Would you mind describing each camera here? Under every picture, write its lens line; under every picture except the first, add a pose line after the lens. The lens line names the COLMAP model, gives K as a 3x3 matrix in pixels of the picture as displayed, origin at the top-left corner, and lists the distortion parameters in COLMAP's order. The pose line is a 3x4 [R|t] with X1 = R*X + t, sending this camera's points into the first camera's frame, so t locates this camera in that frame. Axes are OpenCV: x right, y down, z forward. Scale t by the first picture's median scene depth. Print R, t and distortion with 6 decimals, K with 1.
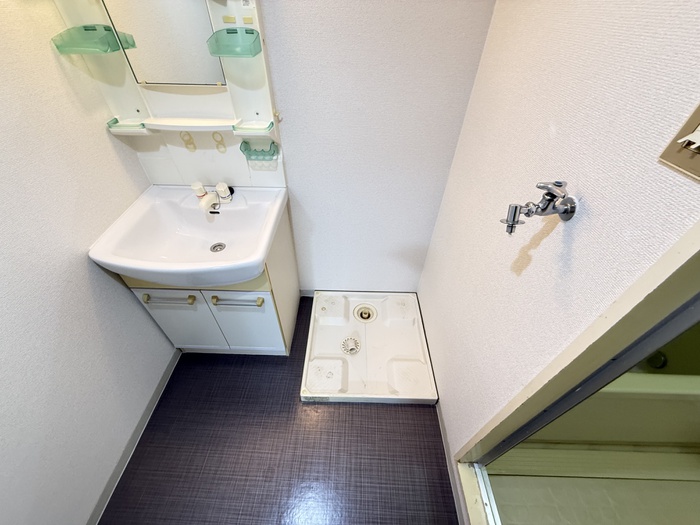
lens RADIAL K [[278.9, 0, 348.6], [0, 278.9, 261.7], [0, 0, 1]] dist [0.001476, -0.000203]
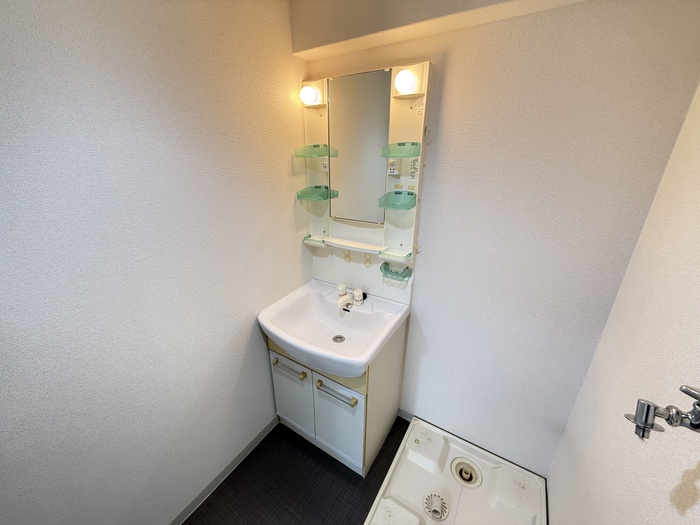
lens RADIAL K [[278.9, 0, 348.7], [0, 278.9, 262.2], [0, 0, 1]] dist [0.001476, -0.000203]
pose [[0.858459, 0.171731, -0.483278, 0.083546], [-0.341446, 0.894474, -0.288671, -0.017359], [0.382705, 0.412826, 0.826506, -0.088745]]
